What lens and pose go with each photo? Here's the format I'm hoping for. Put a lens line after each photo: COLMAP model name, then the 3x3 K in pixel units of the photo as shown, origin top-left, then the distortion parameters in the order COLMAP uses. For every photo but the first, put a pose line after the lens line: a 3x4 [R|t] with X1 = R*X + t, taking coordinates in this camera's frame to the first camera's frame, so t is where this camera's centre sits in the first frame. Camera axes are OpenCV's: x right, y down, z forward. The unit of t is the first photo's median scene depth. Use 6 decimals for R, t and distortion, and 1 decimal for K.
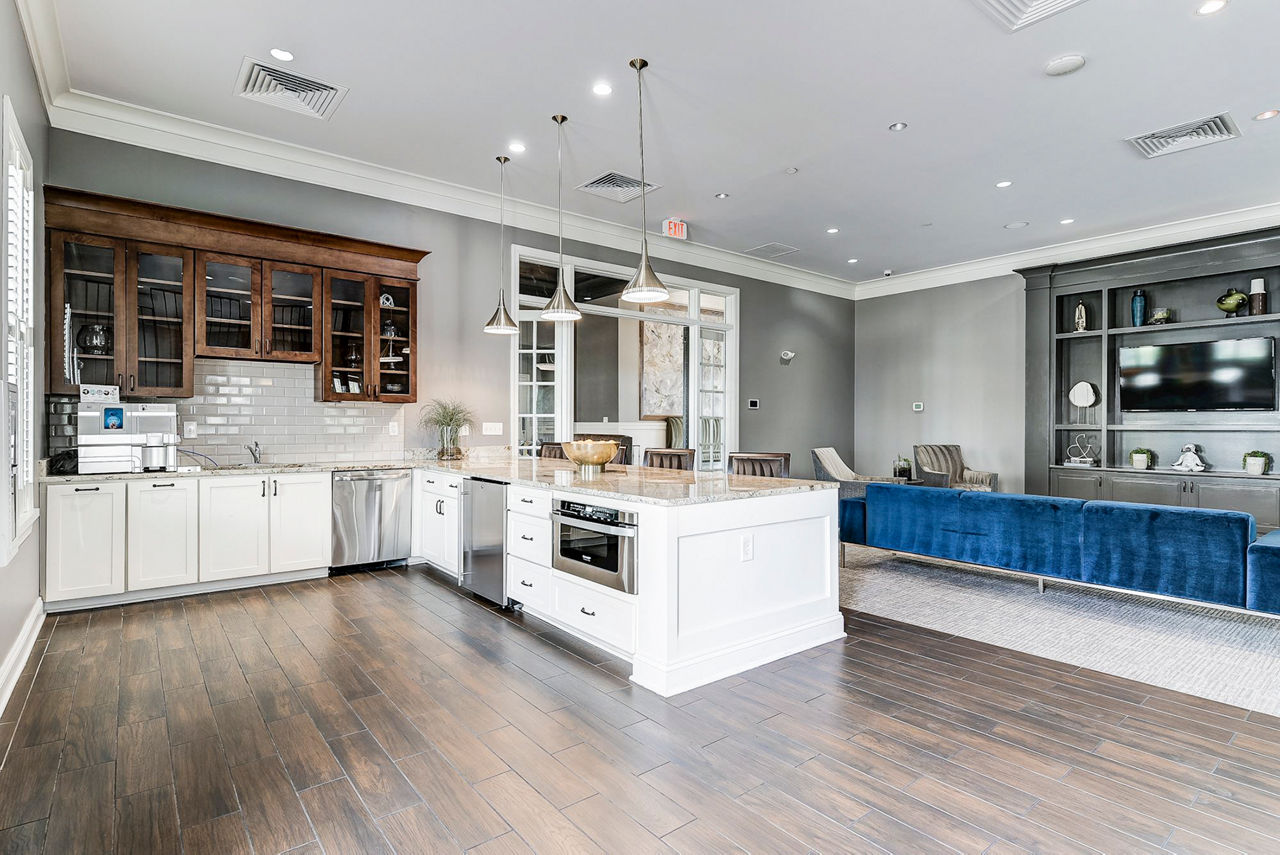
lens RADIAL K [[636.7, 0, 639.9], [0, 636.7, 426.0], [0, 0, 1]] dist [0.000066, 0.000001]
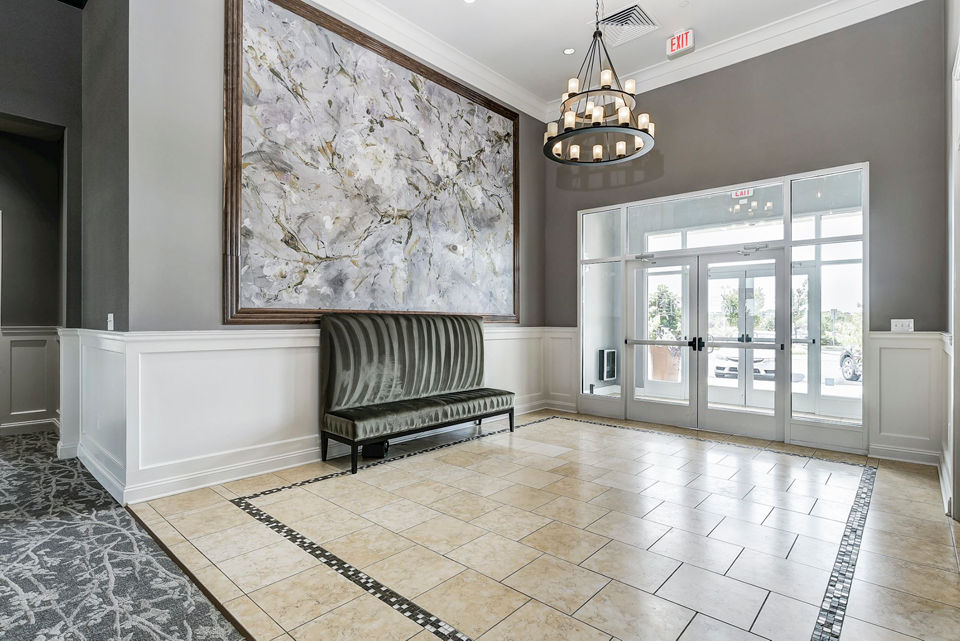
lens RADIAL K [[477.5, 0, 479.9], [0, 477.5, 321.7], [0, 0, 1]] dist [0.000066, 0.000001]
pose [[0.986733, 0.000403, 0.162352, 0.089098], [0.000049, 0.999996, -0.002781, -0.009048], [-0.162352, 0.002752, 0.986729, 0.715666]]
